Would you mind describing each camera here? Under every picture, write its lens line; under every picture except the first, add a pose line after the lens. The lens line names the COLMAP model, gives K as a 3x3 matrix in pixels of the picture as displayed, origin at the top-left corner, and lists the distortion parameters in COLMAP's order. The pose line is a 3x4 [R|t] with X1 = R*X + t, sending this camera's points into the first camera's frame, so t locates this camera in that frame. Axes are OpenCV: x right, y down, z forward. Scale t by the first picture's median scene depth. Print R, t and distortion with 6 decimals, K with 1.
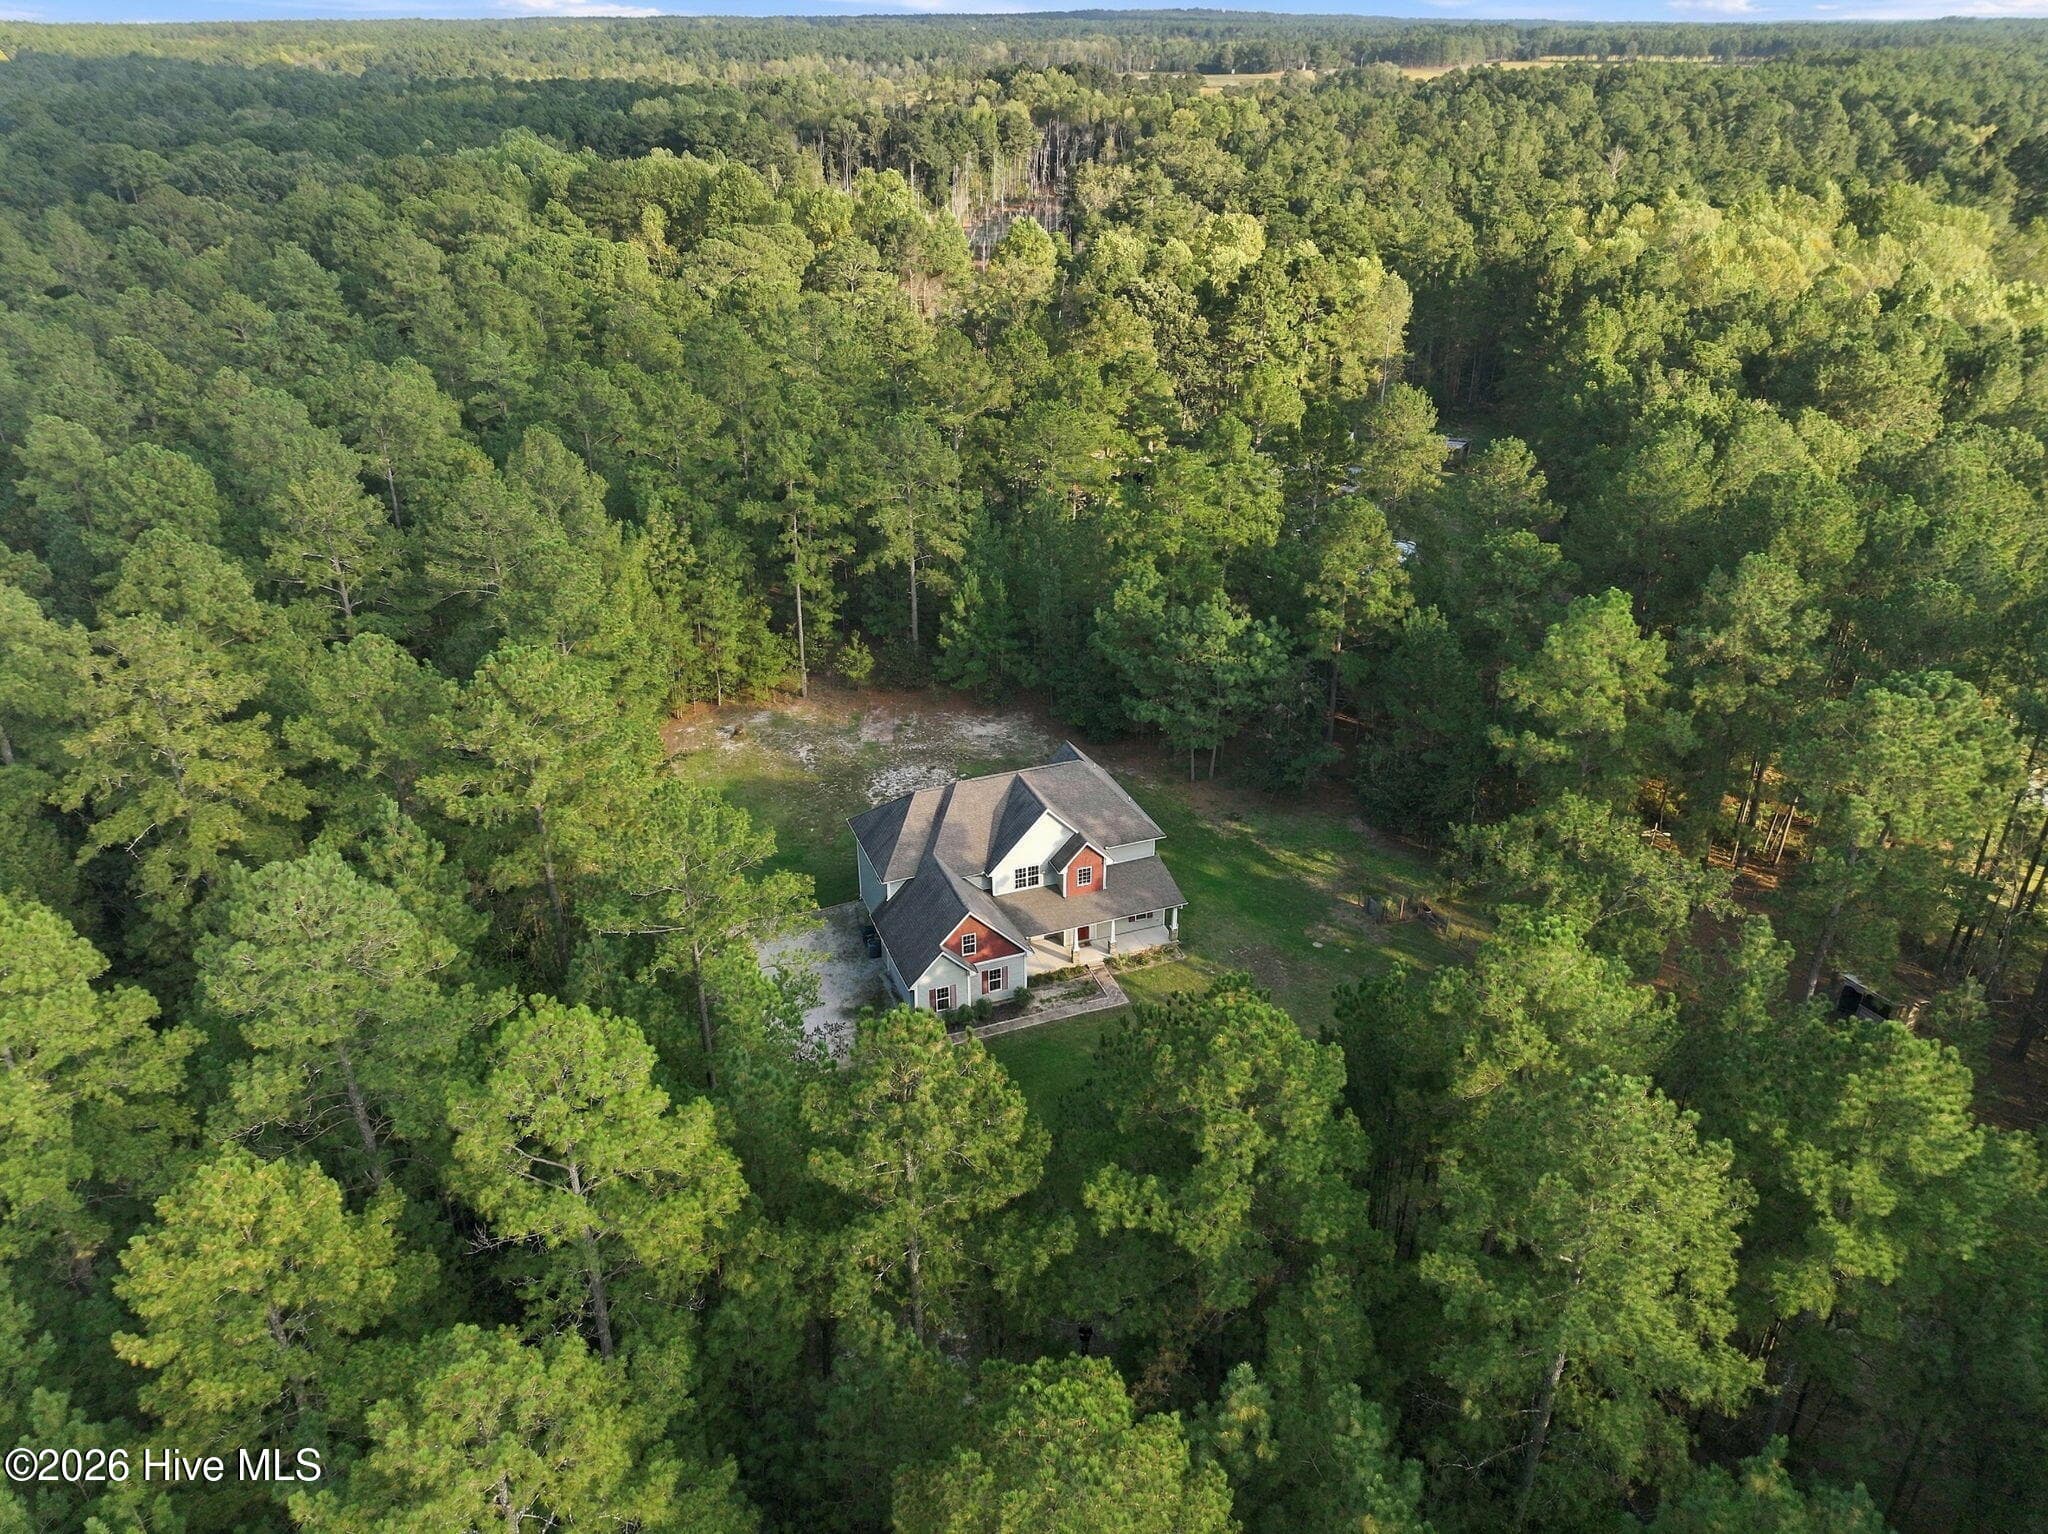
lens RADIAL K [[1436.6, 0, 1024.0], [0, 1436.6, 767.0], [0, 0, 1]] dist [0.009679, 0.008590]
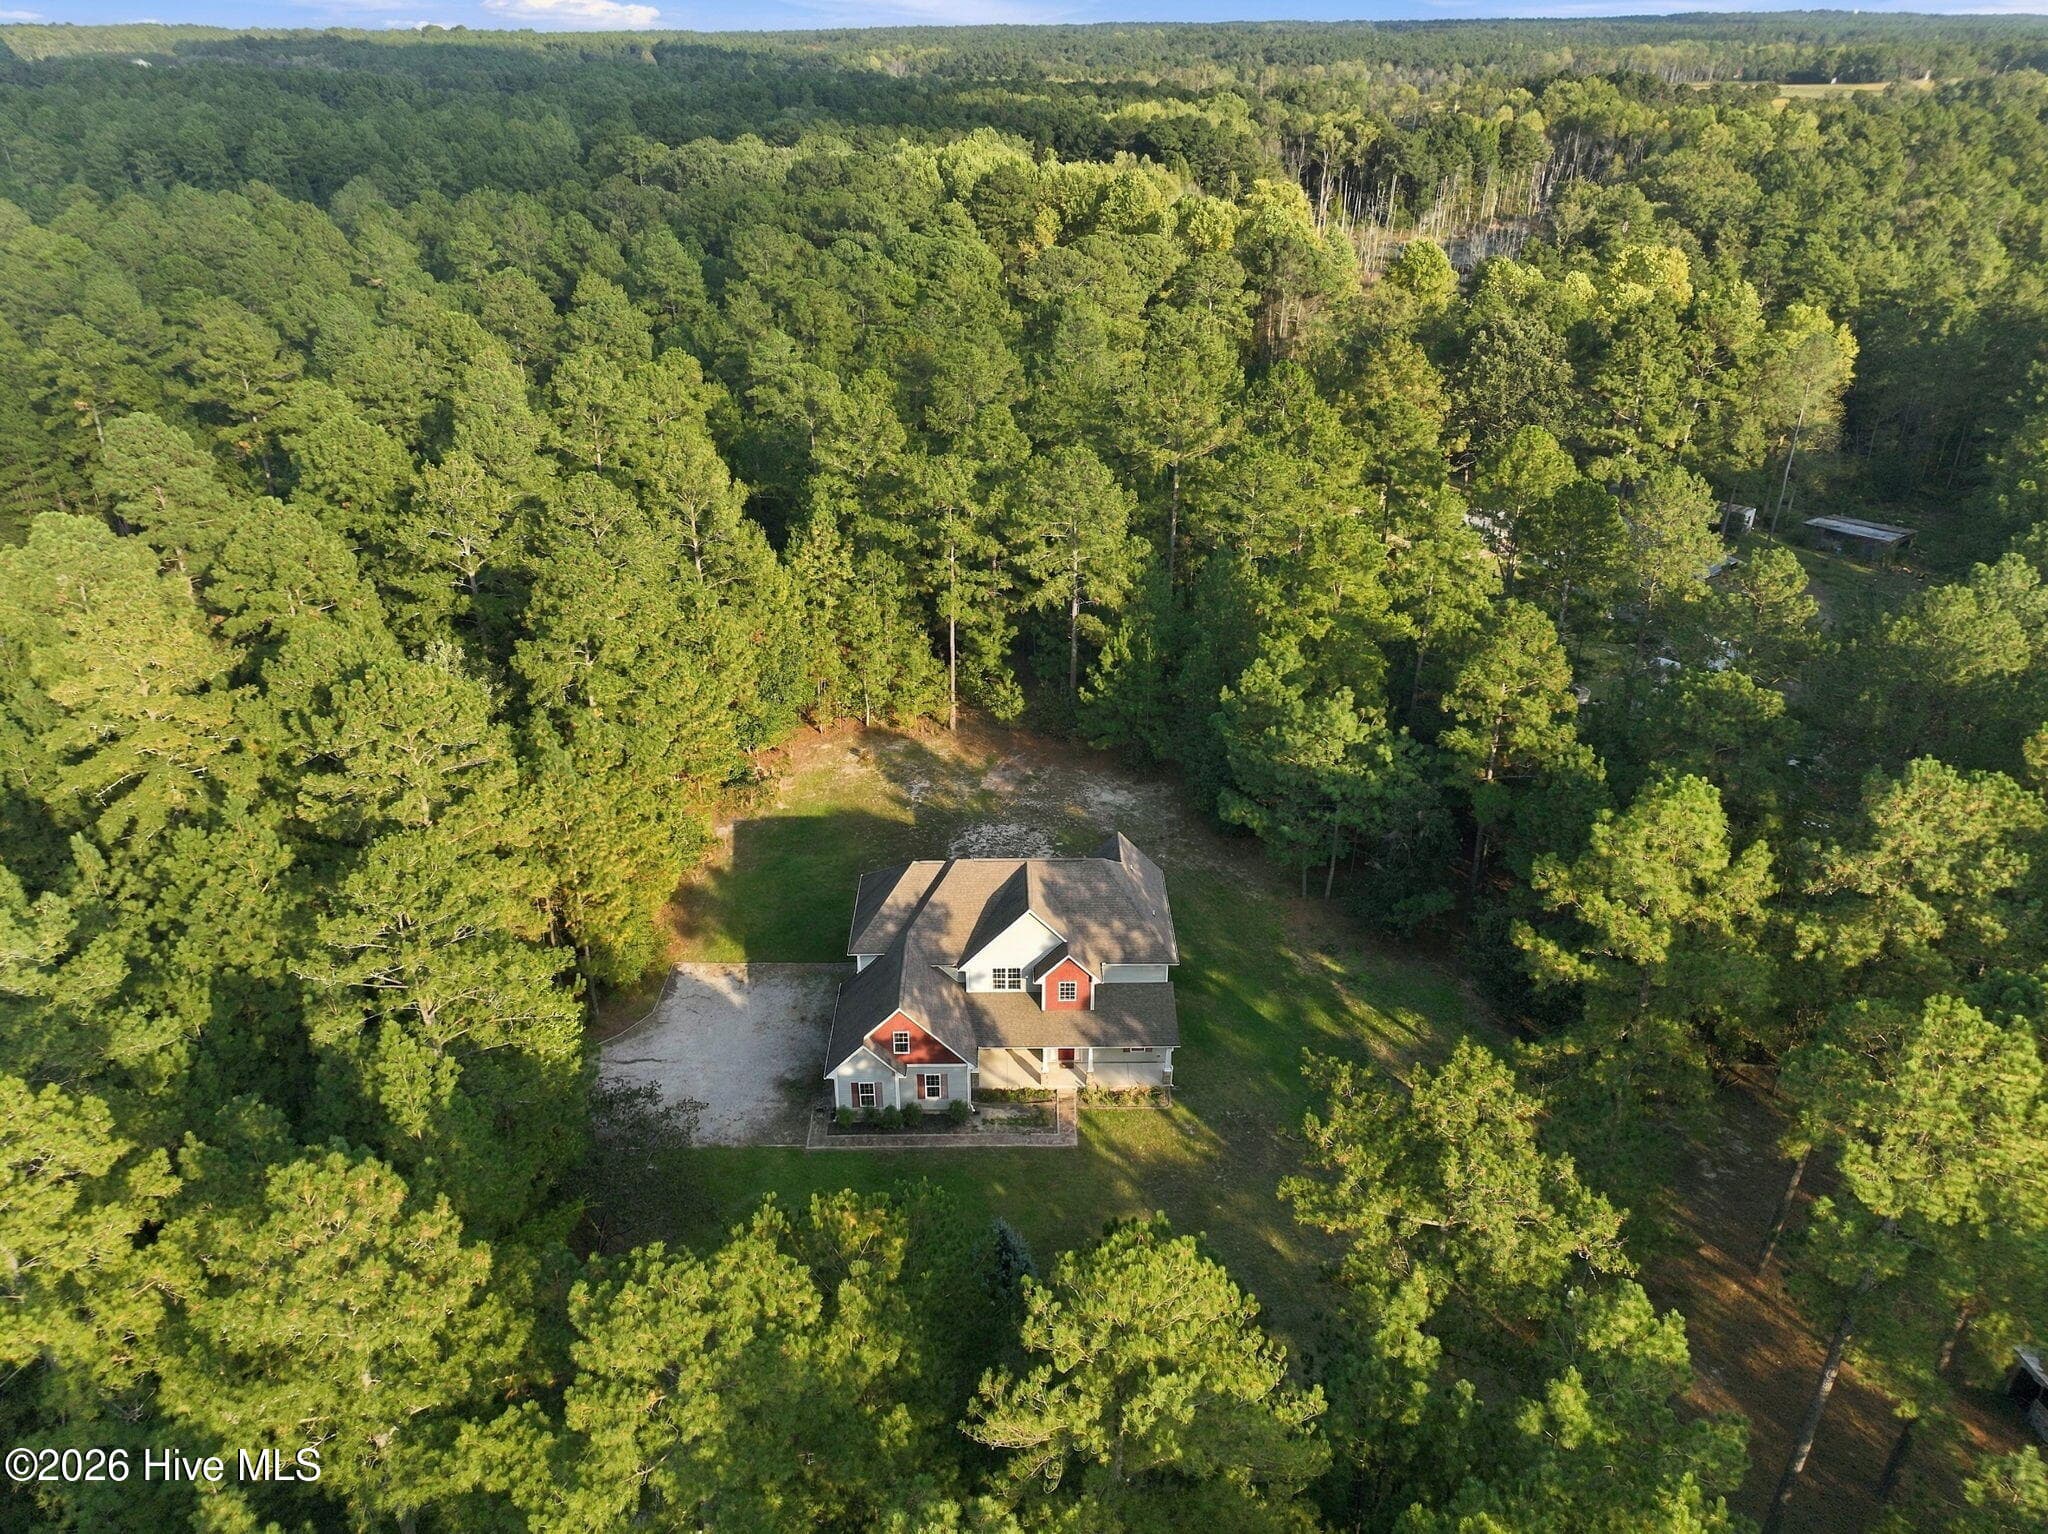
lens RADIAL K [[1436.6, 0, 1024.0], [0, 1436.6, 767.0], [0, 0, 1]] dist [0.009679, 0.008590]
pose [[0.938095, 0.161066, -0.306651, 0.216171], [-0.161966, 0.986535, 0.022691, -0.061664], [0.306177, 0.028381, 0.951551, 0.119060]]
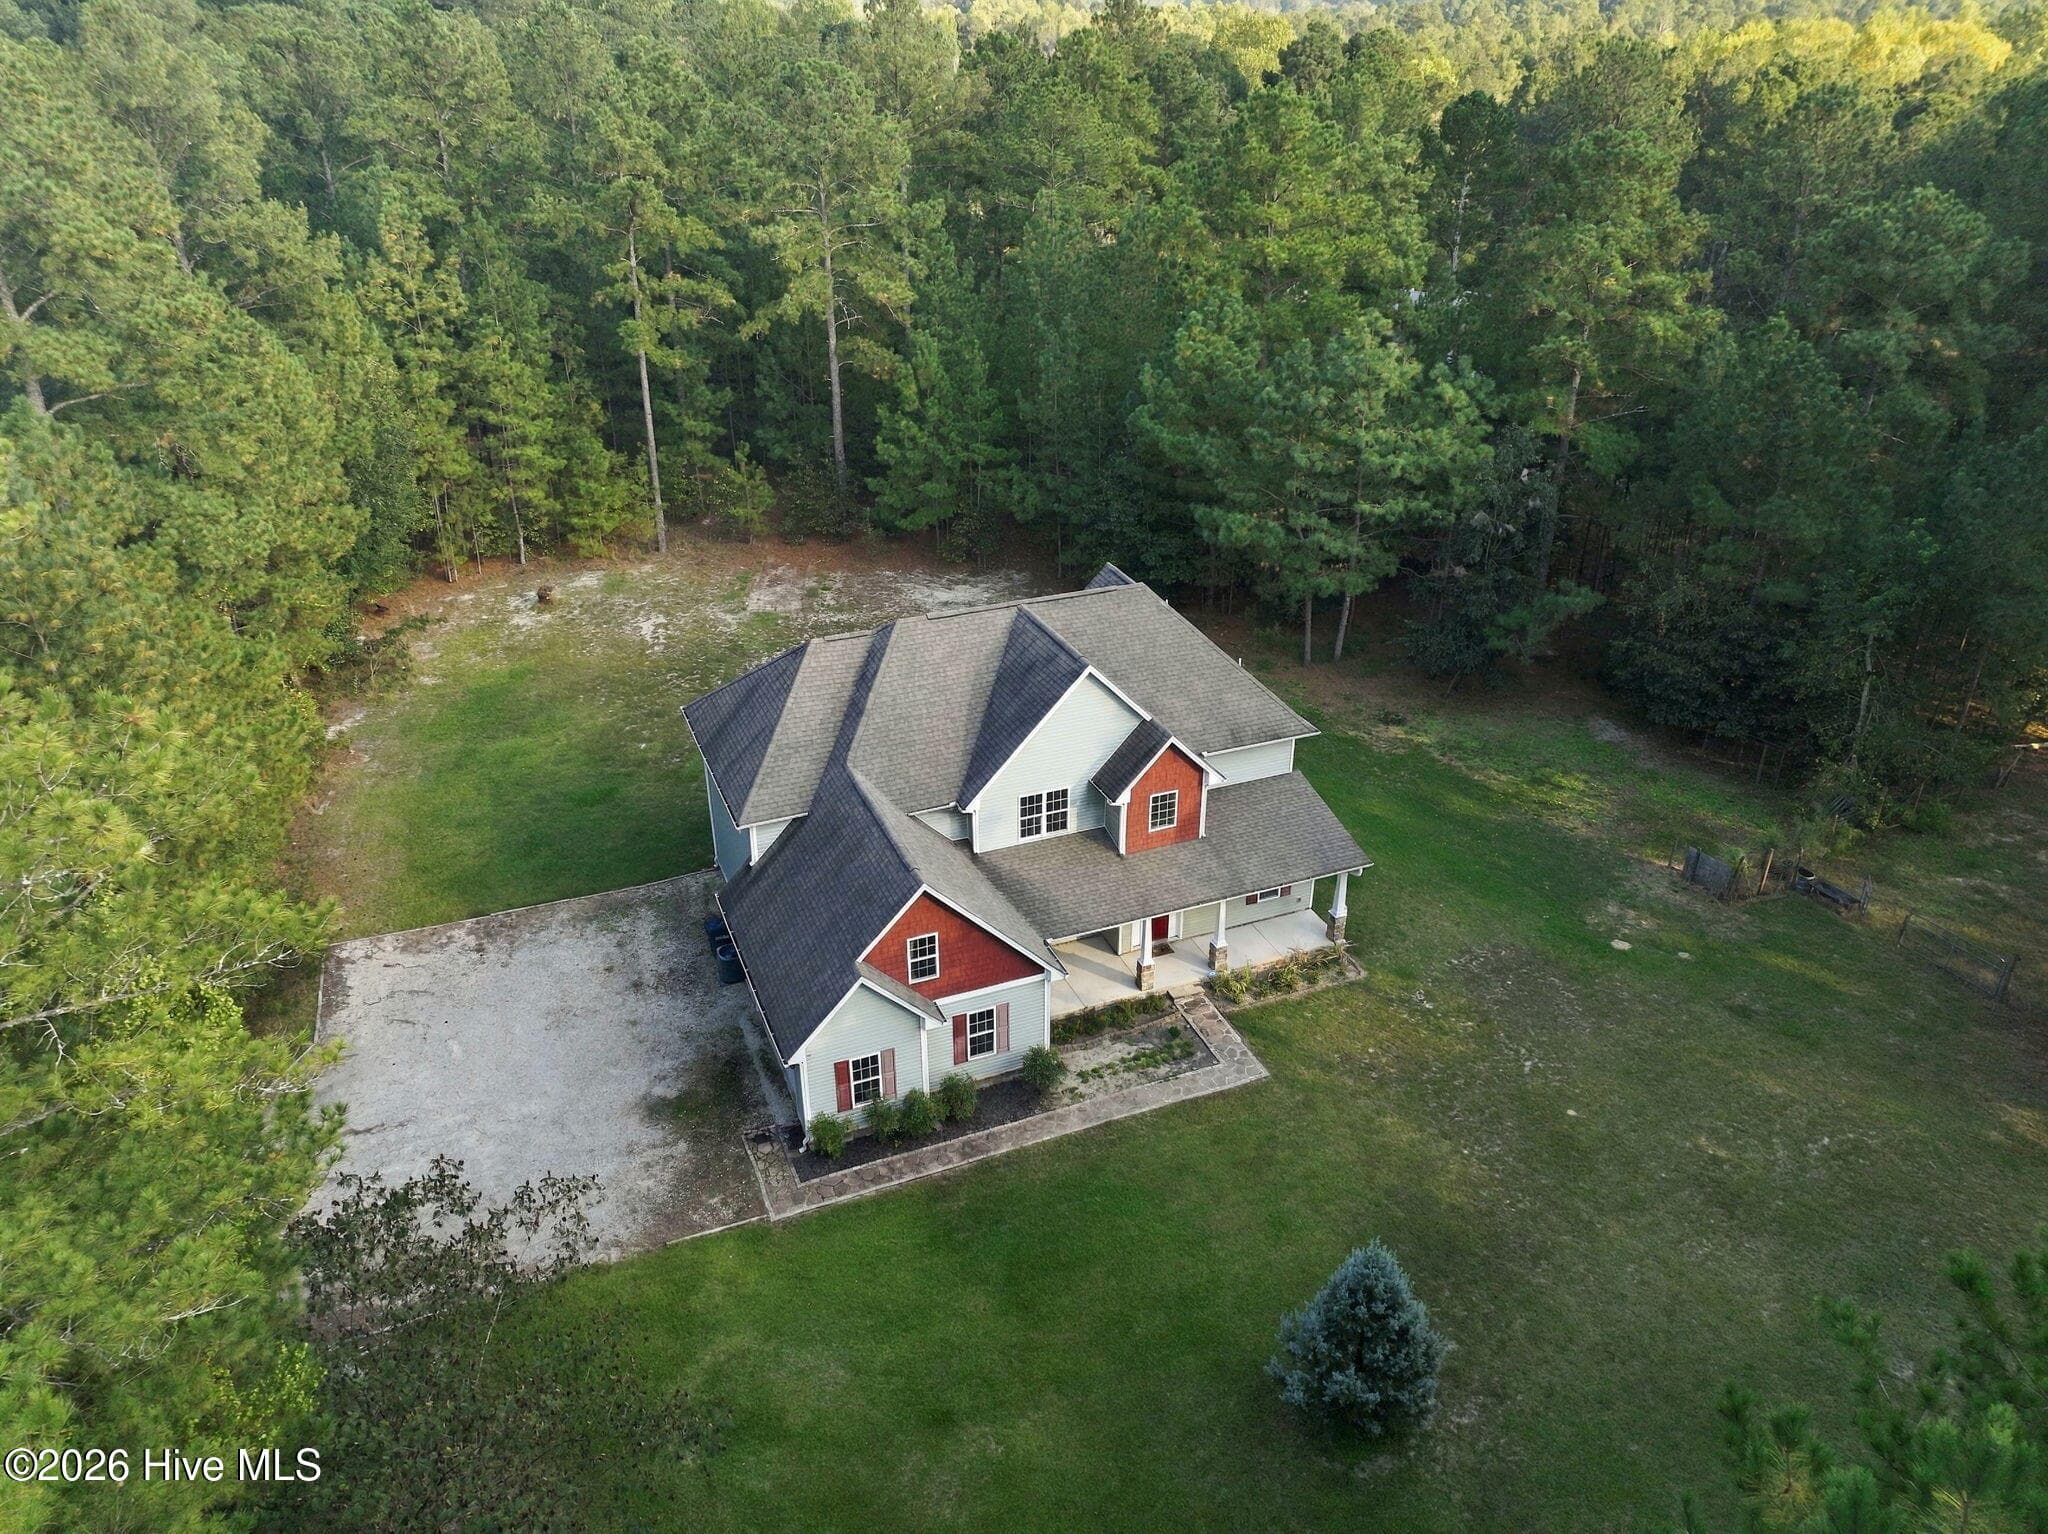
lens RADIAL K [[1436.6, 0, 1024.0], [0, 1436.6, 767.0], [0, 0, 1]] dist [0.009679, 0.008590]
pose [[0.999678, -0.009395, 0.023577, -0.012960], [0.009167, 0.999910, 0.009770, 0.045836], [-0.023667, -0.009551, 0.999674, 0.422016]]
